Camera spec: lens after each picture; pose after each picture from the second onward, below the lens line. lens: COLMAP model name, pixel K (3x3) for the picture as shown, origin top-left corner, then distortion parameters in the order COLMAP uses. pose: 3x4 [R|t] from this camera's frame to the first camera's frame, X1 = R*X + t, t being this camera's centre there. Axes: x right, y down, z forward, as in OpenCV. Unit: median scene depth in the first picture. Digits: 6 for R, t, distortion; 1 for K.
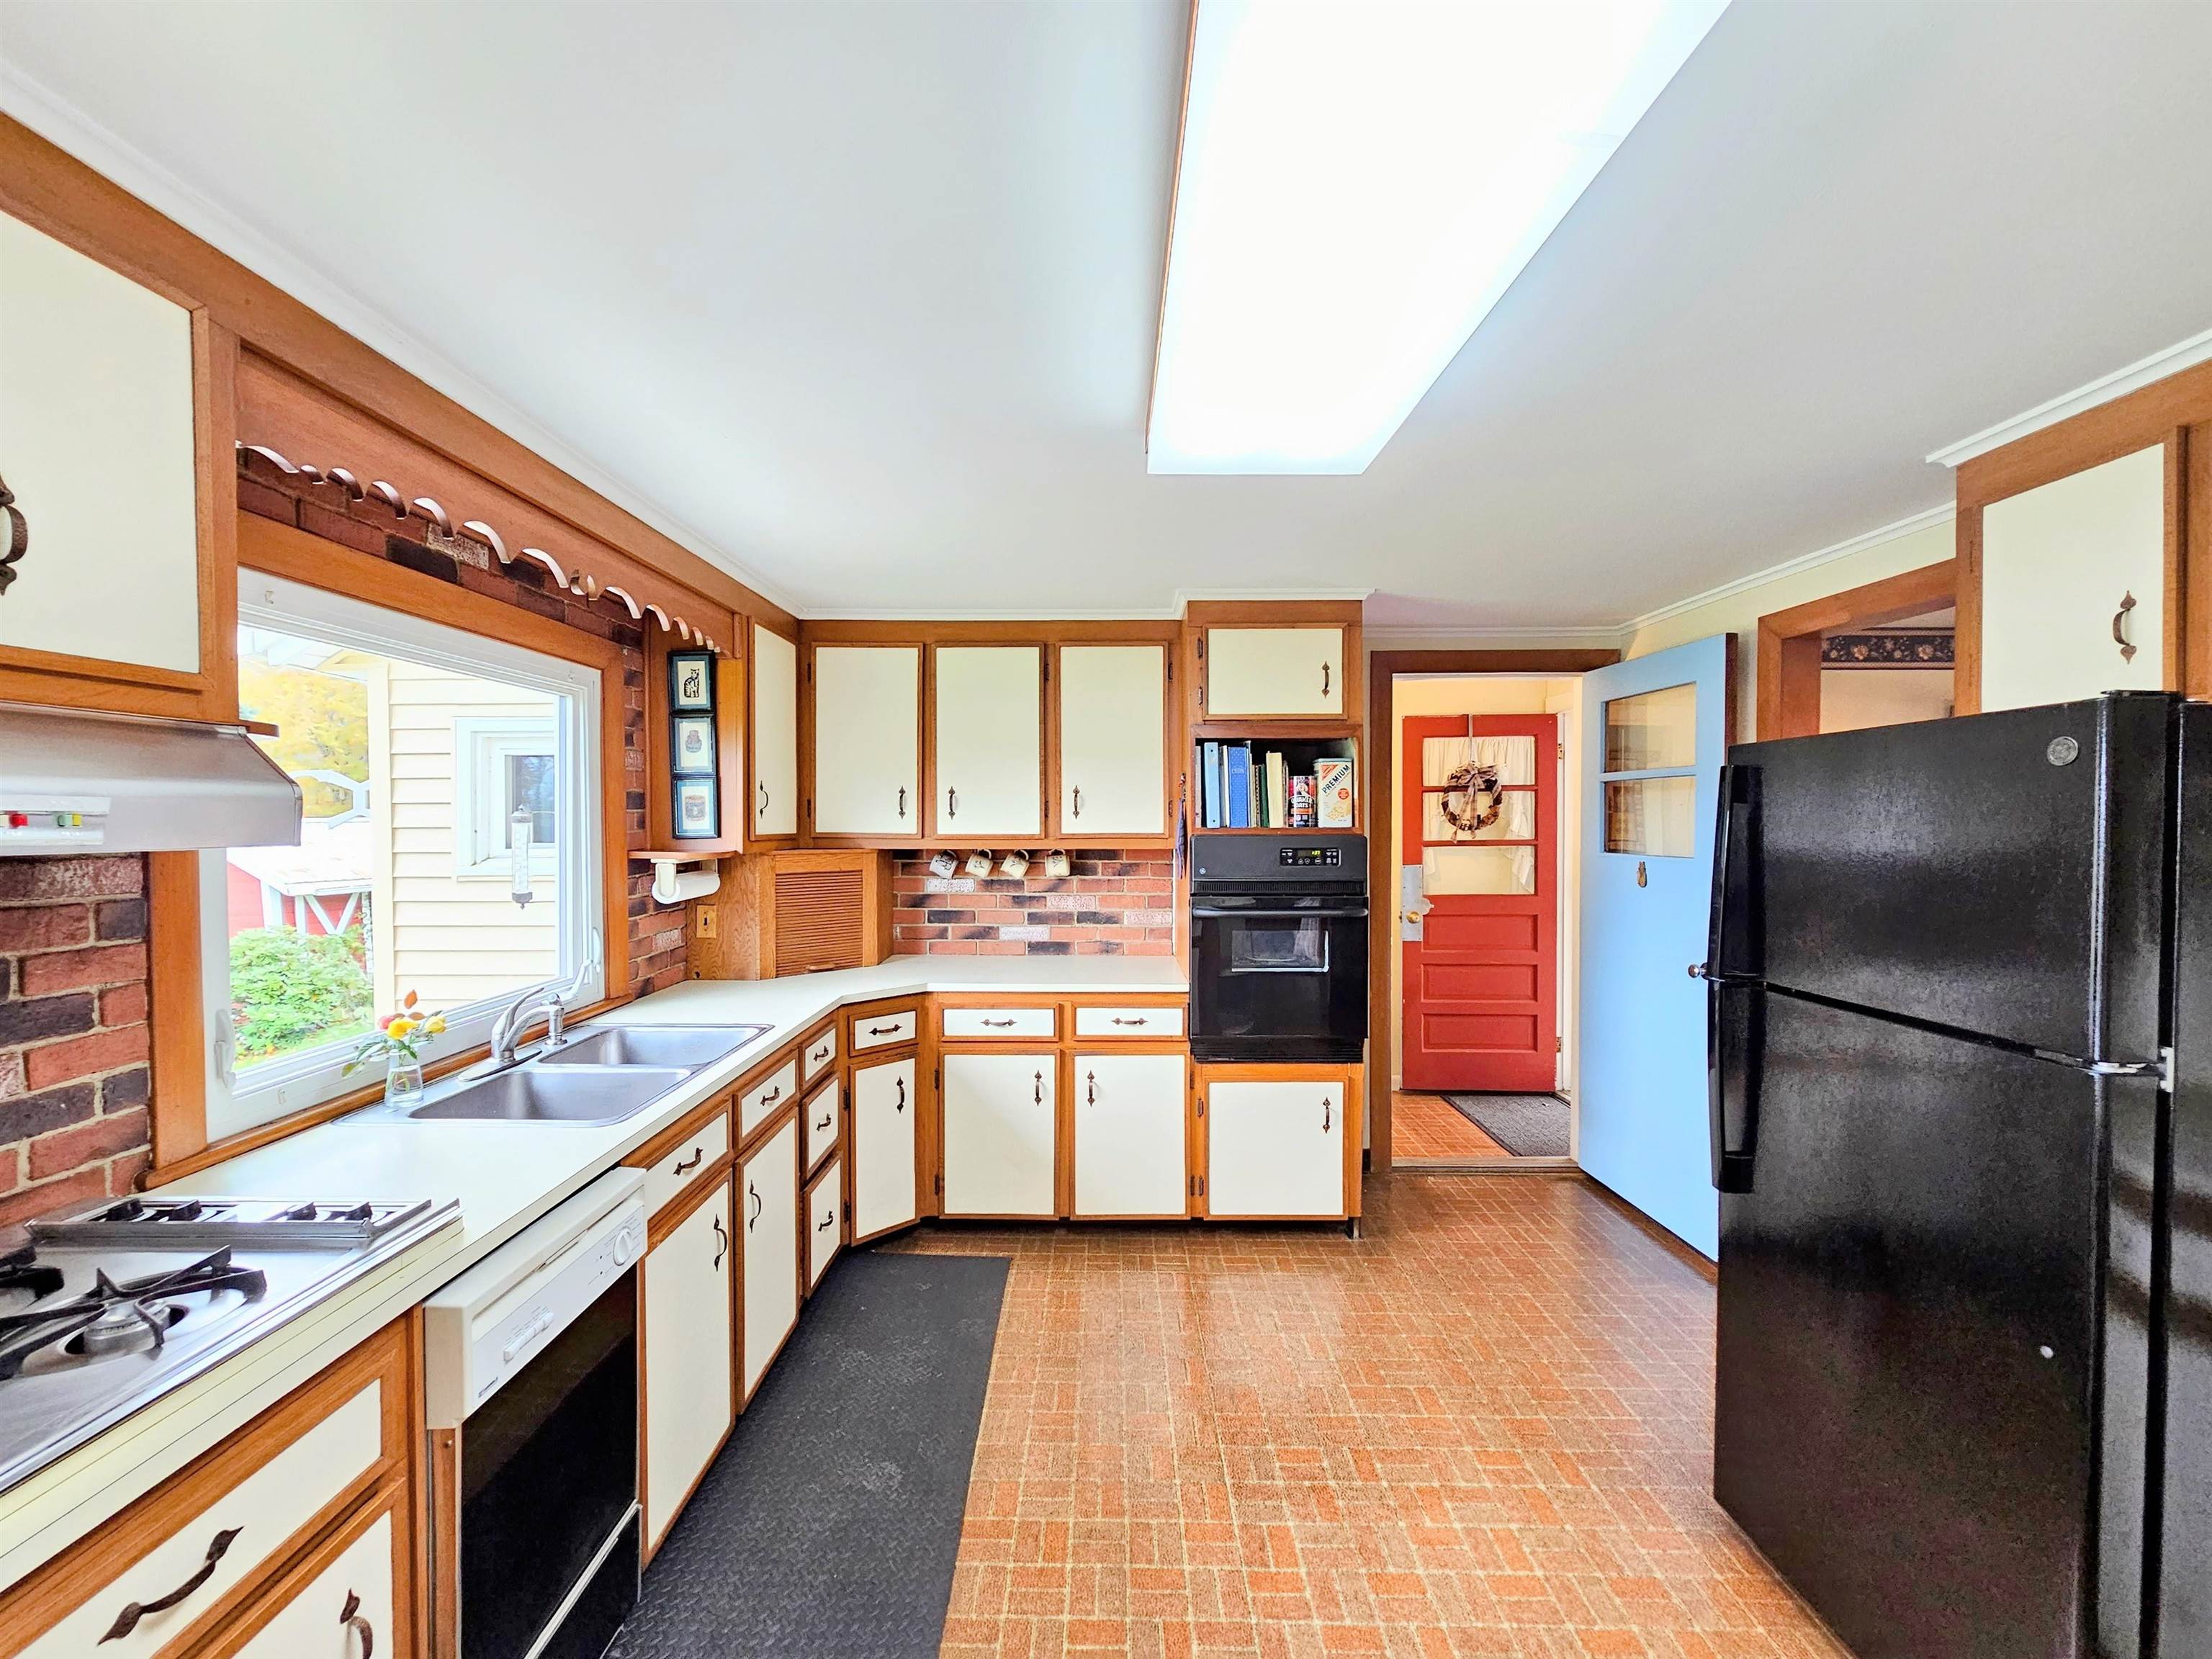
lens RADIAL K [[895.6, 0, 1101.2], [0, 895.6, 833.9], [0, 0, 1]] dist [0.001665, 0.000607]
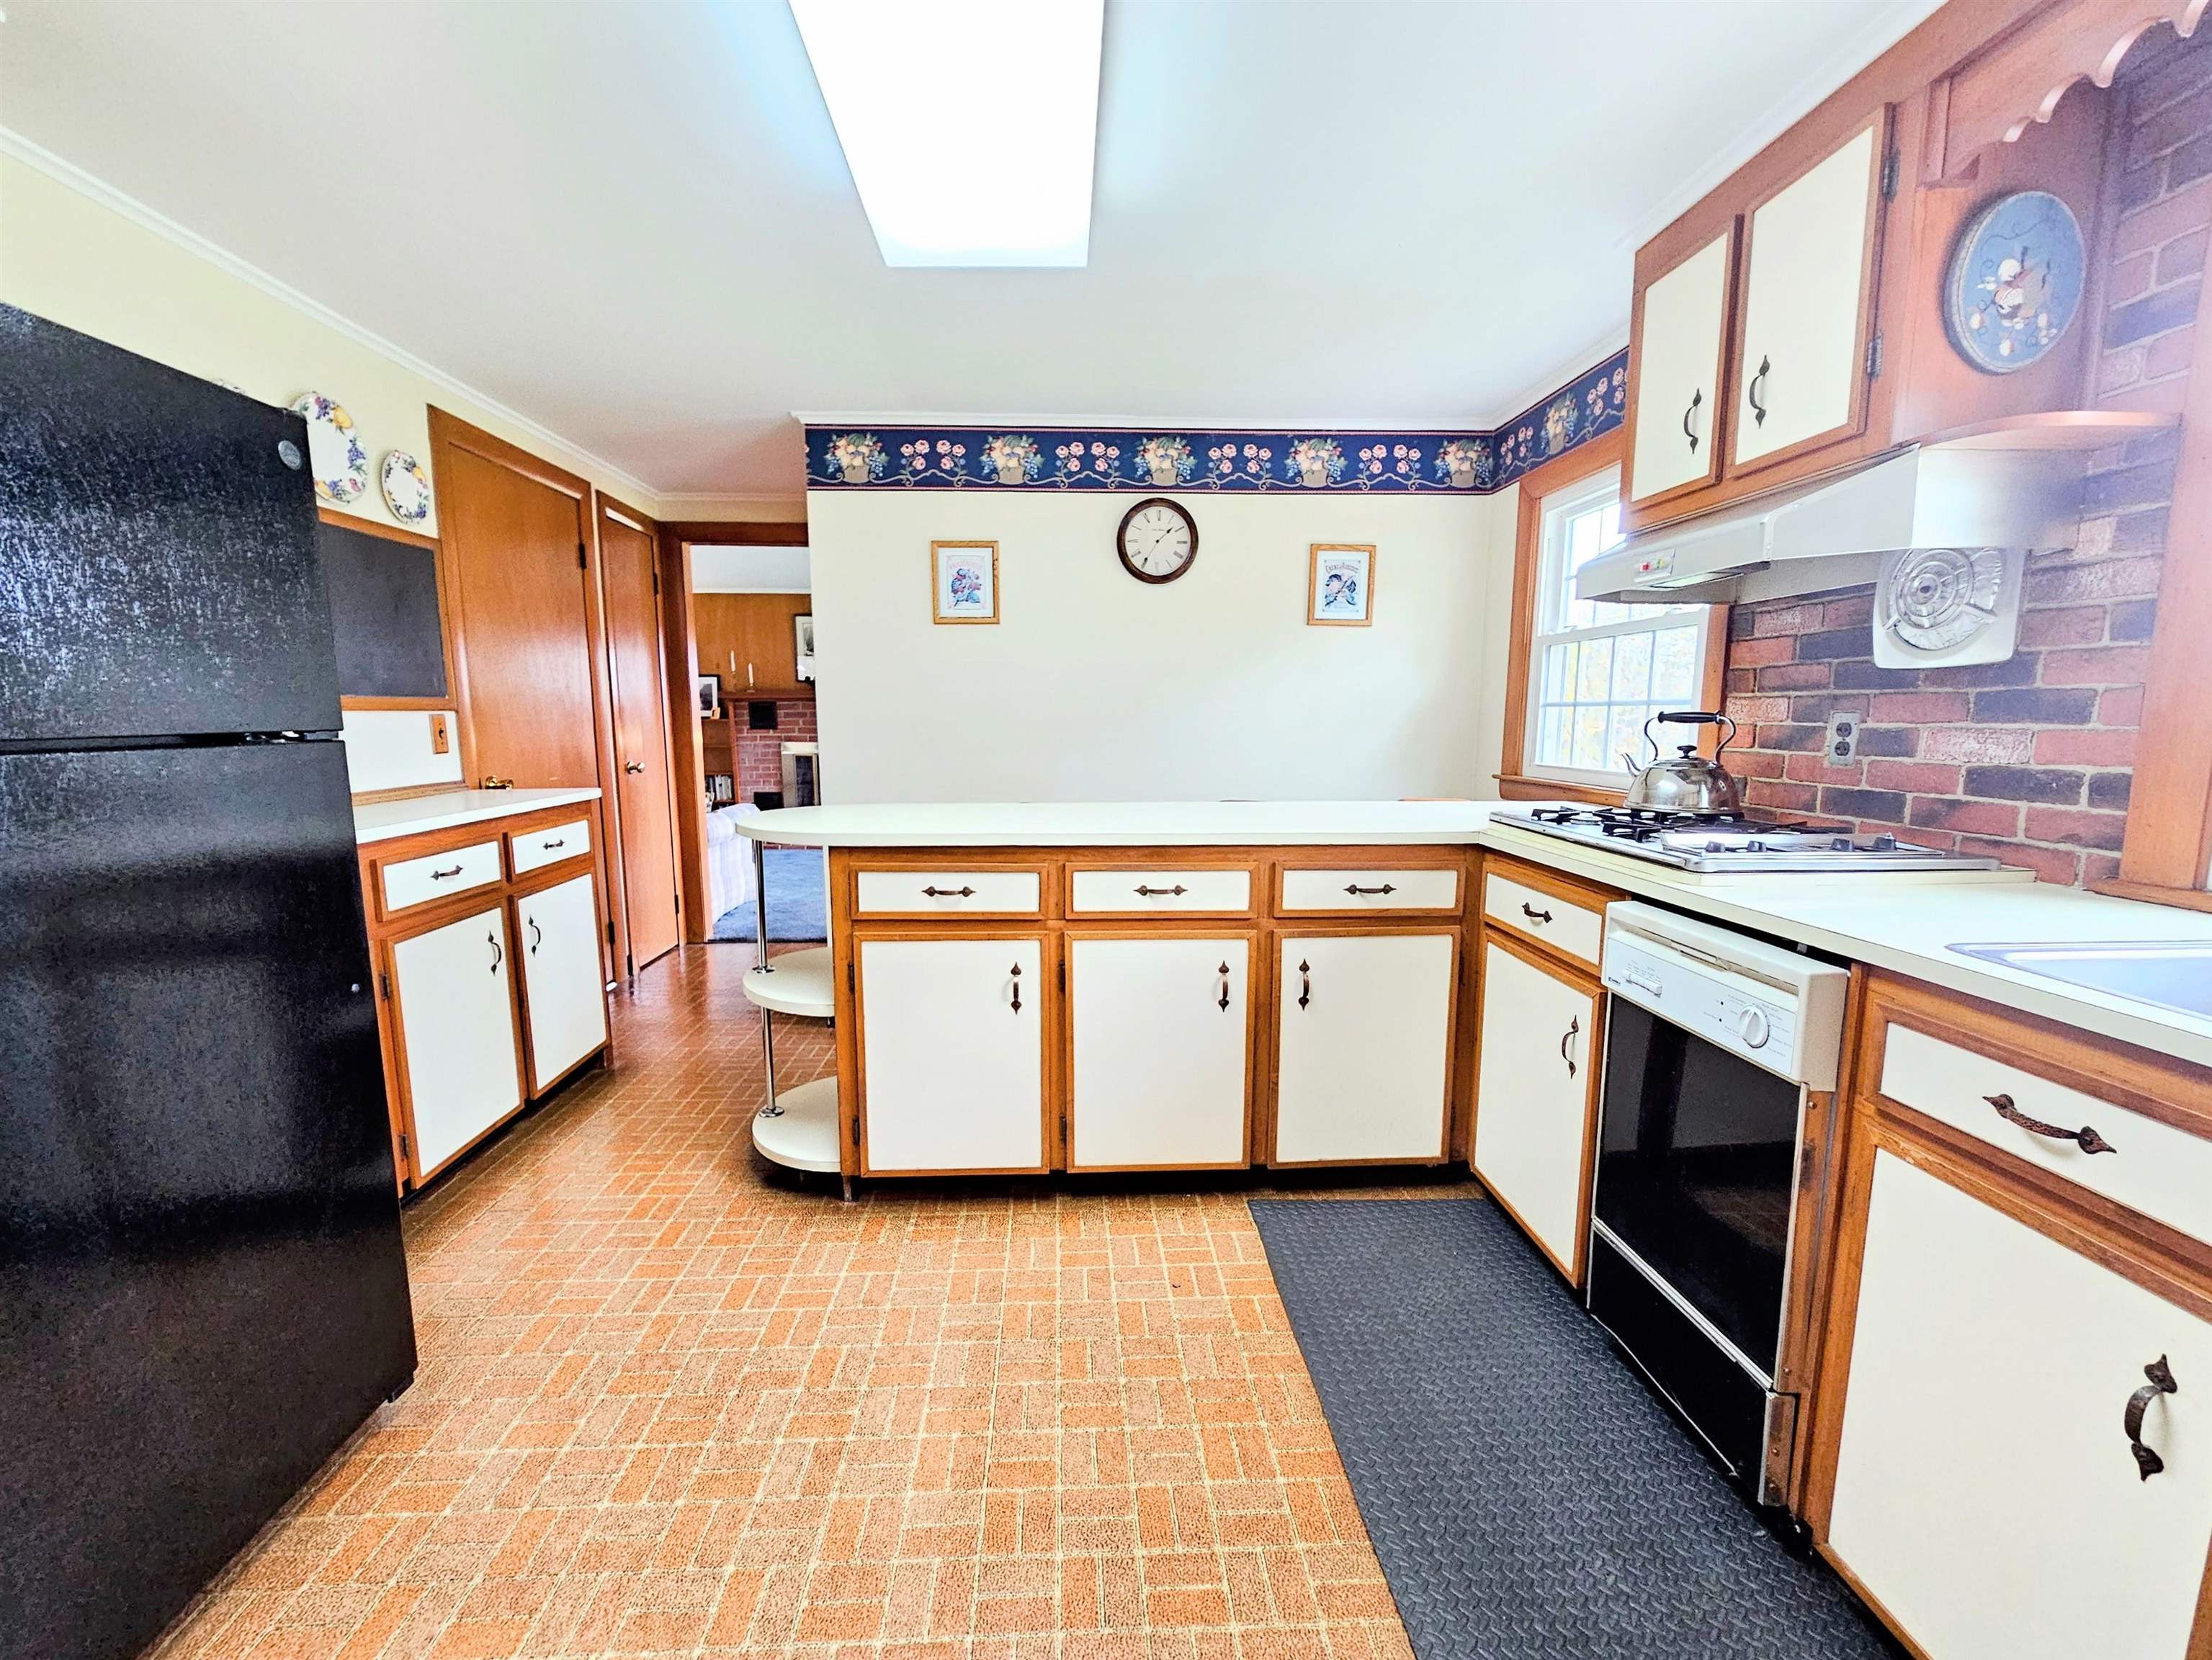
lens RADIAL K [[907.9, 0, 1106.0], [0, 907.9, 830.0], [0, 0, 1]] dist [-0.007242, -0.000180]
pose [[-0.998423, 0.012312, -0.054774, 0.050041], [0.004261, 0.989459, 0.144749, 0.077475], [0.055979, 0.144288, -0.987951, 0.860388]]
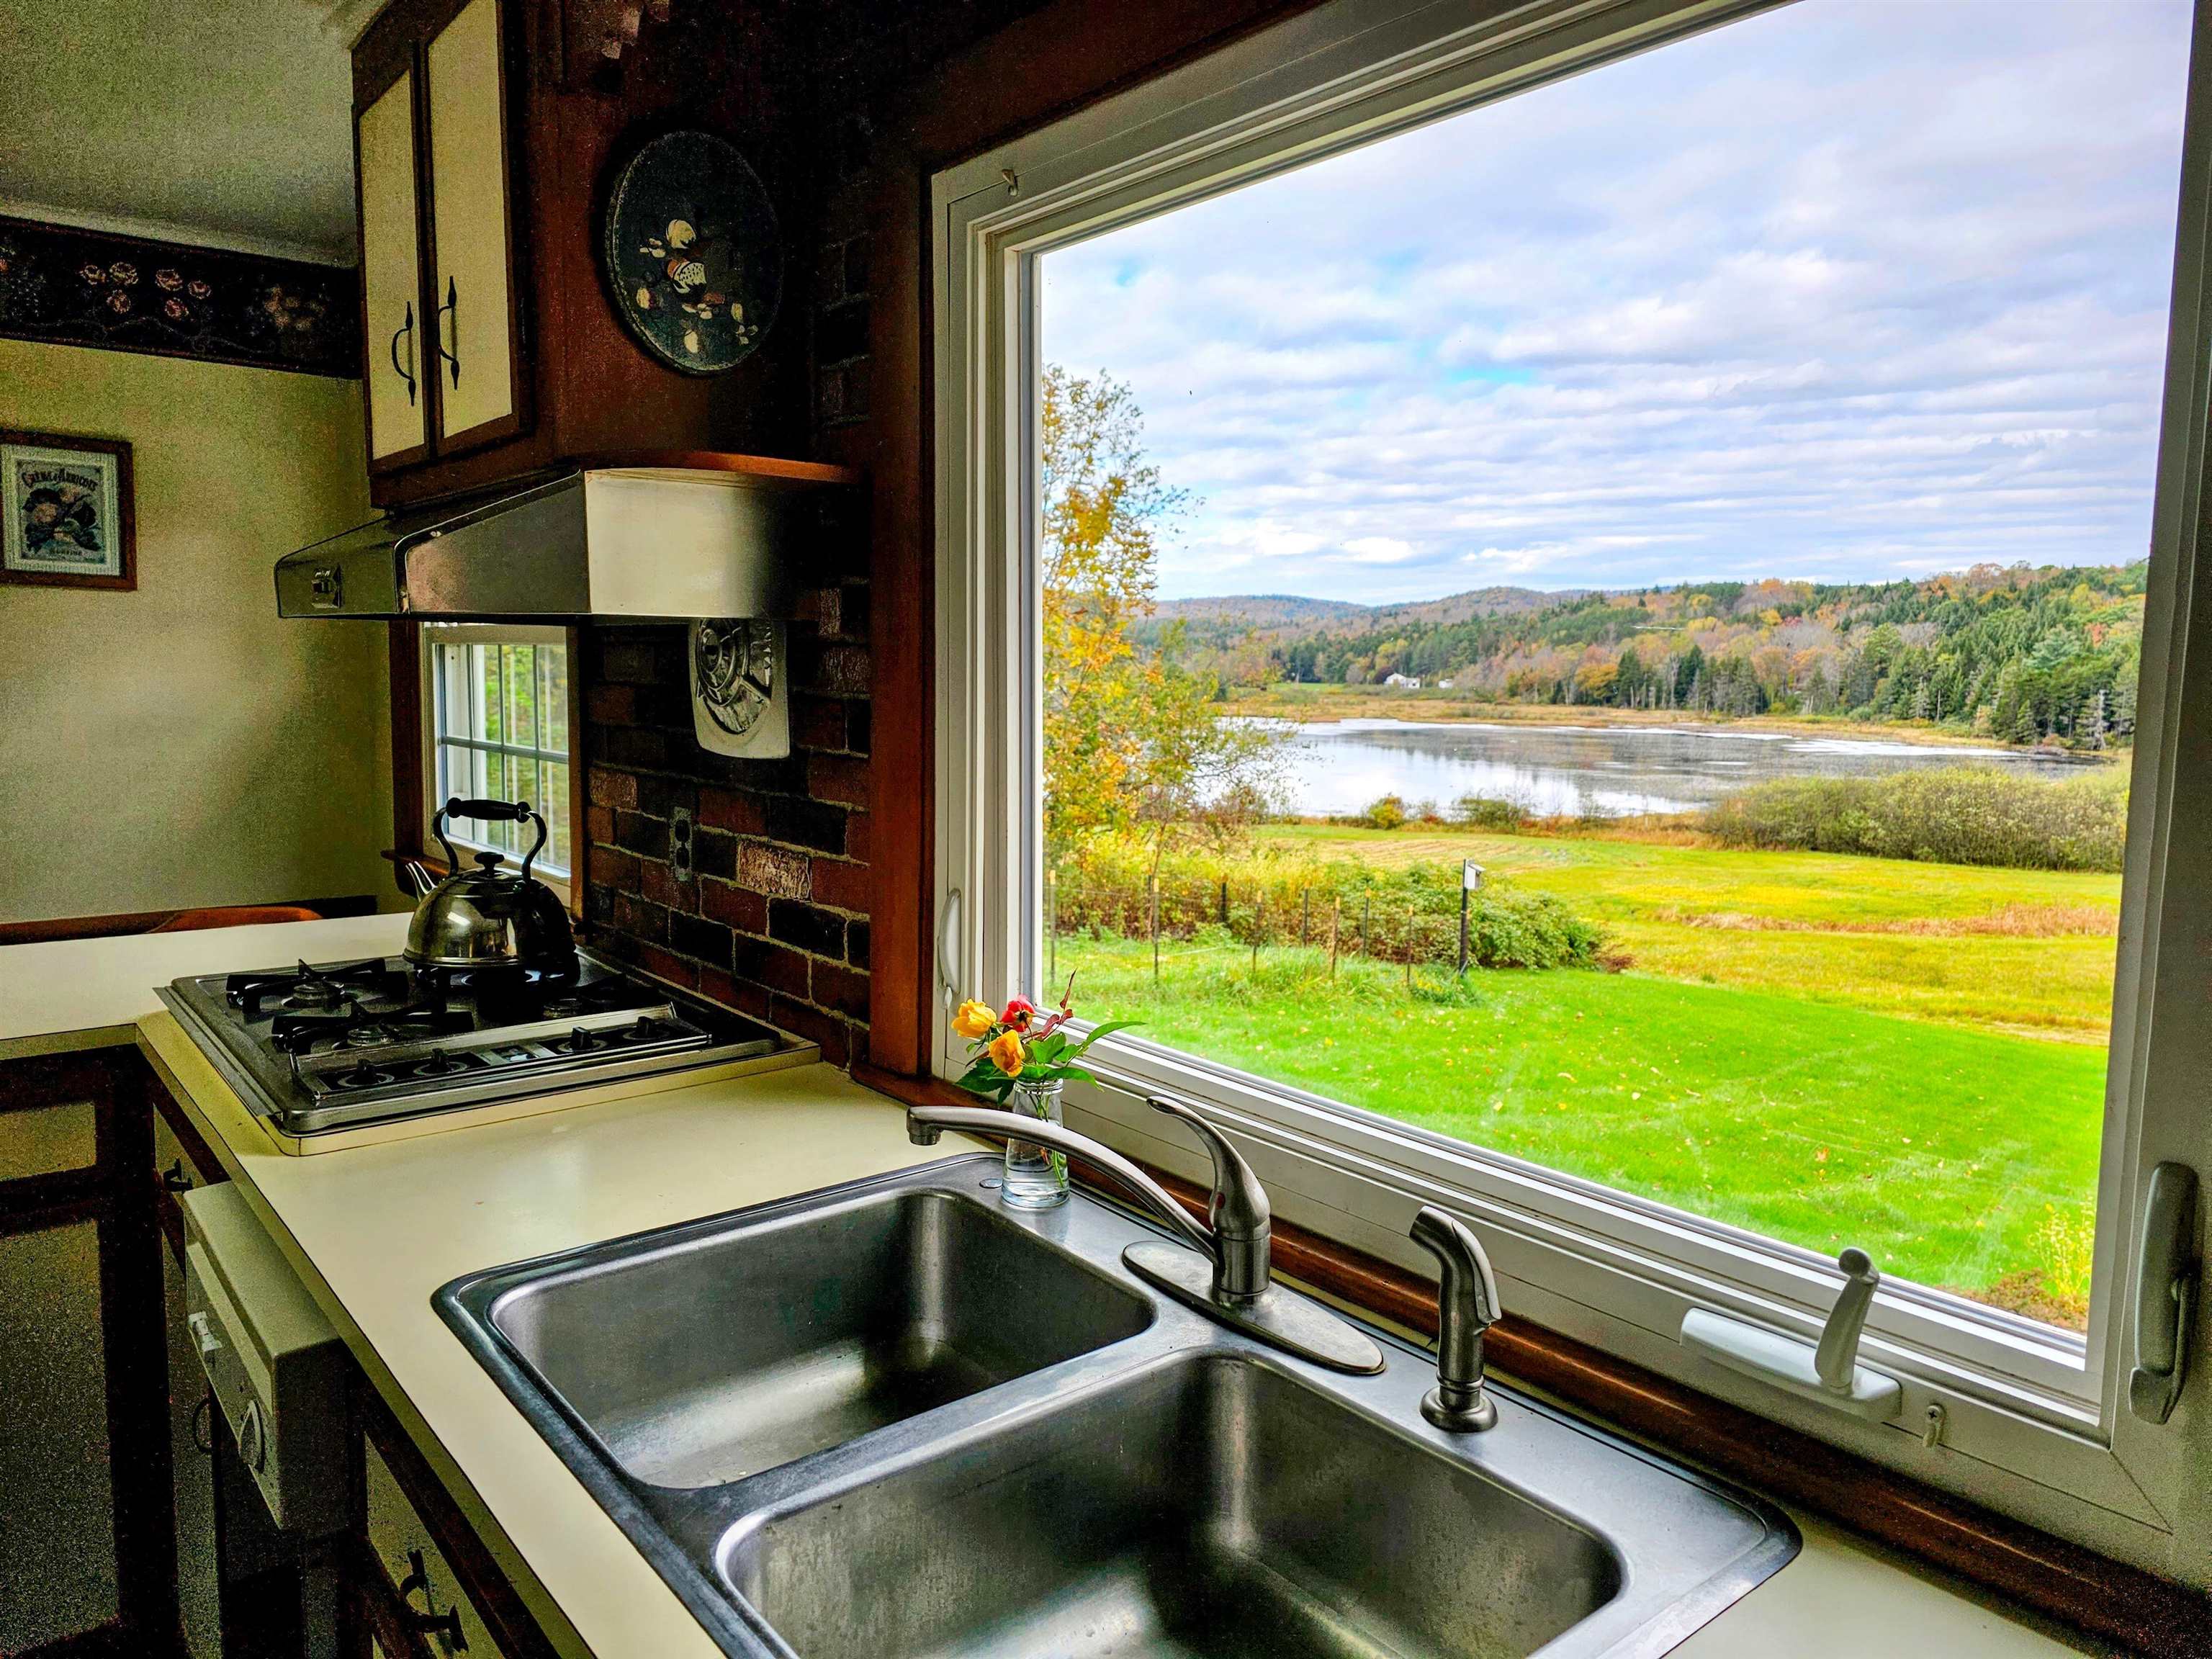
lens RADIAL K [[1464.4, 0, 1106.0], [0, 1464.4, 829.5], [0, 0, 1]] dist [0.006170, -0.001518]
pose [[-0.764497, 0.060490, -0.641782, -0.192804], [-0.028321, 0.991474, 0.127187, 0.007971], [0.644004, 0.115410, -0.756266, 0.919143]]
